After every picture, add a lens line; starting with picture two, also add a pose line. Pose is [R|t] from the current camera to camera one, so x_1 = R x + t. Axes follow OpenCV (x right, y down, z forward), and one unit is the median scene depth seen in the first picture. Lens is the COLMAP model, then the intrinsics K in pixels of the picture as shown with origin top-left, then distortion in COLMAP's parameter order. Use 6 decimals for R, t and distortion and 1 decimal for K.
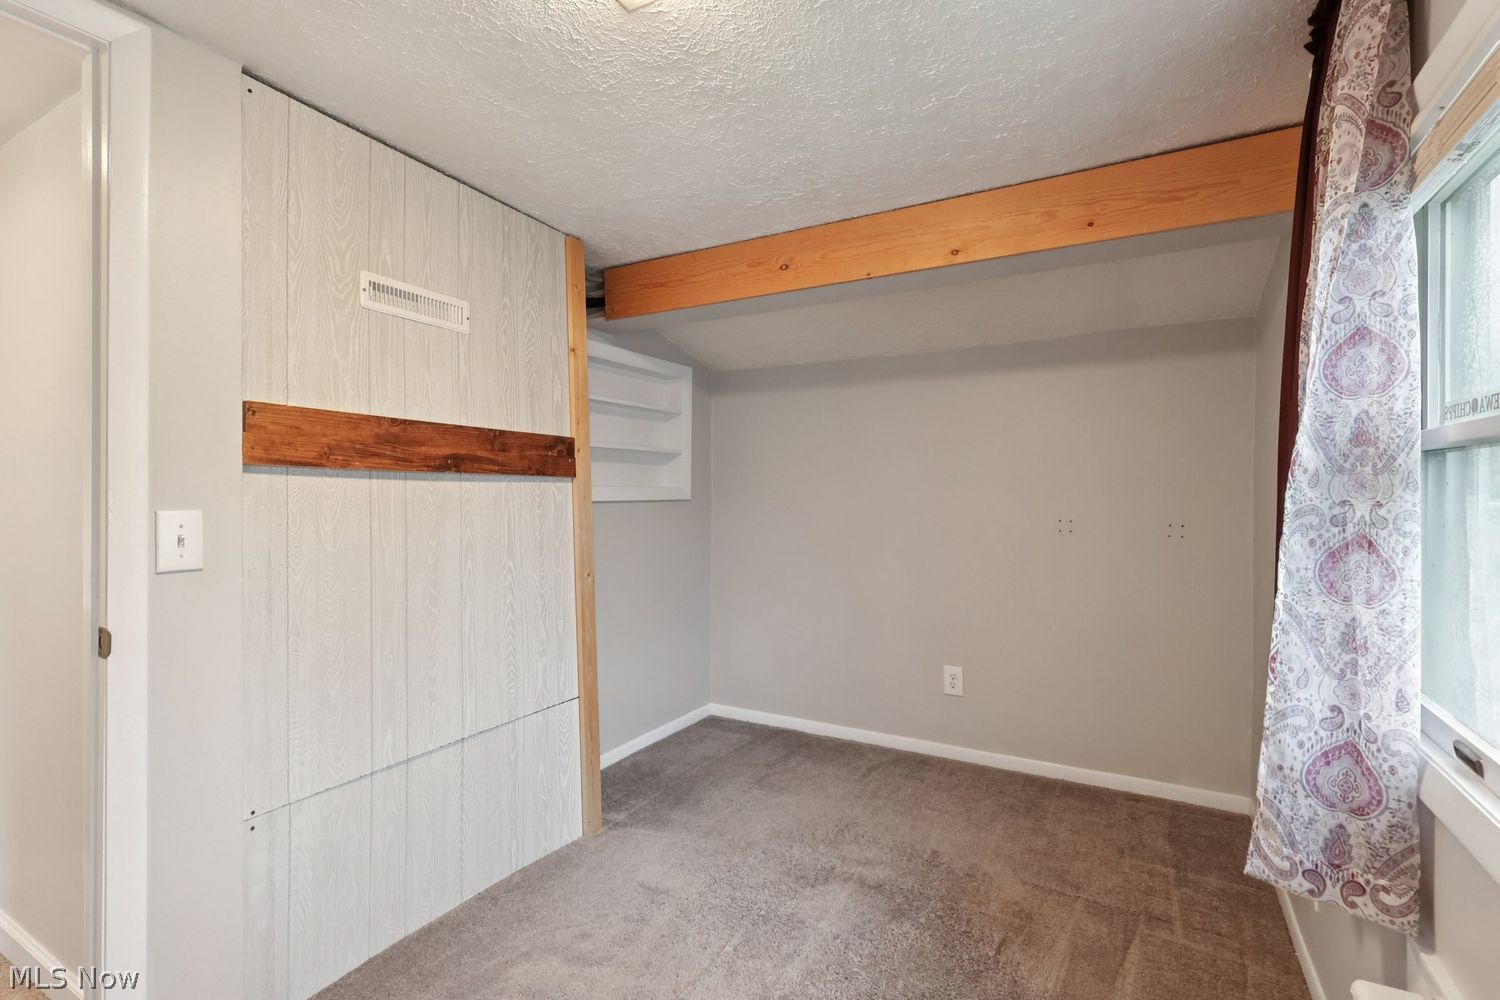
lens RADIAL K [[700.8, 0, 748.8], [0, 700.8, 490.1], [0, 0, 1]] dist [-0.000356, 0.000665]
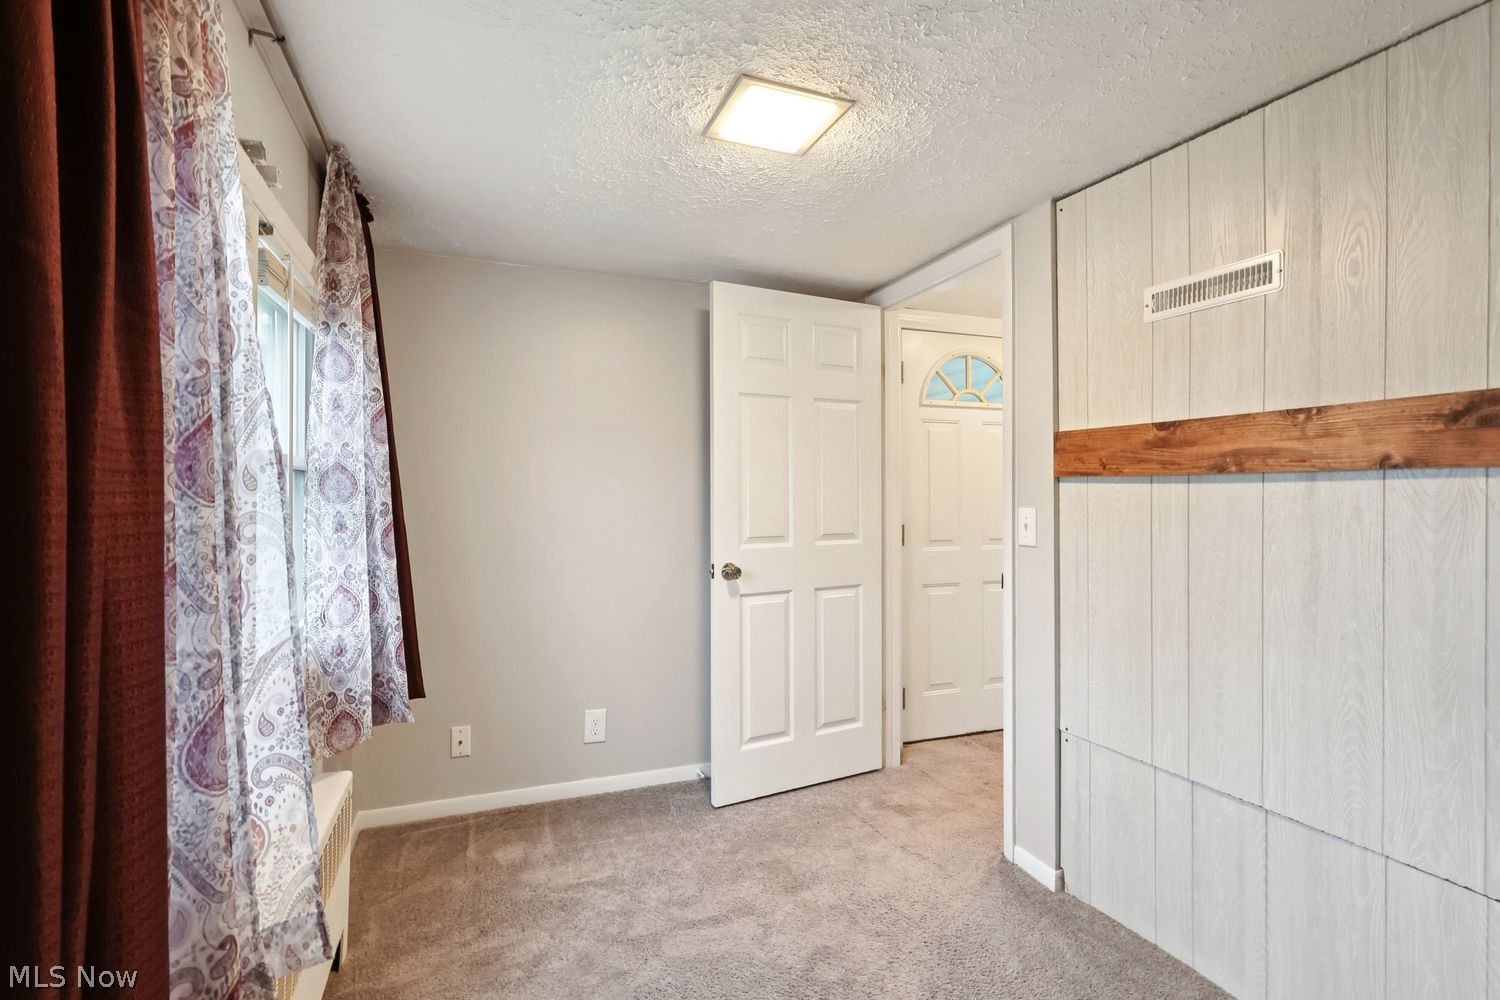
lens RADIAL K [[700.8, 0, 750.8], [0, 700.8, 503.1], [0, 0, 1]] dist [-0.000356, 0.000665]
pose [[-0.629058, -0.002773, -0.777353, 0.648661], [-0.006511, 0.999977, 0.001702, 0.015232], [0.777331, 0.006132, -0.629062, 1.186010]]
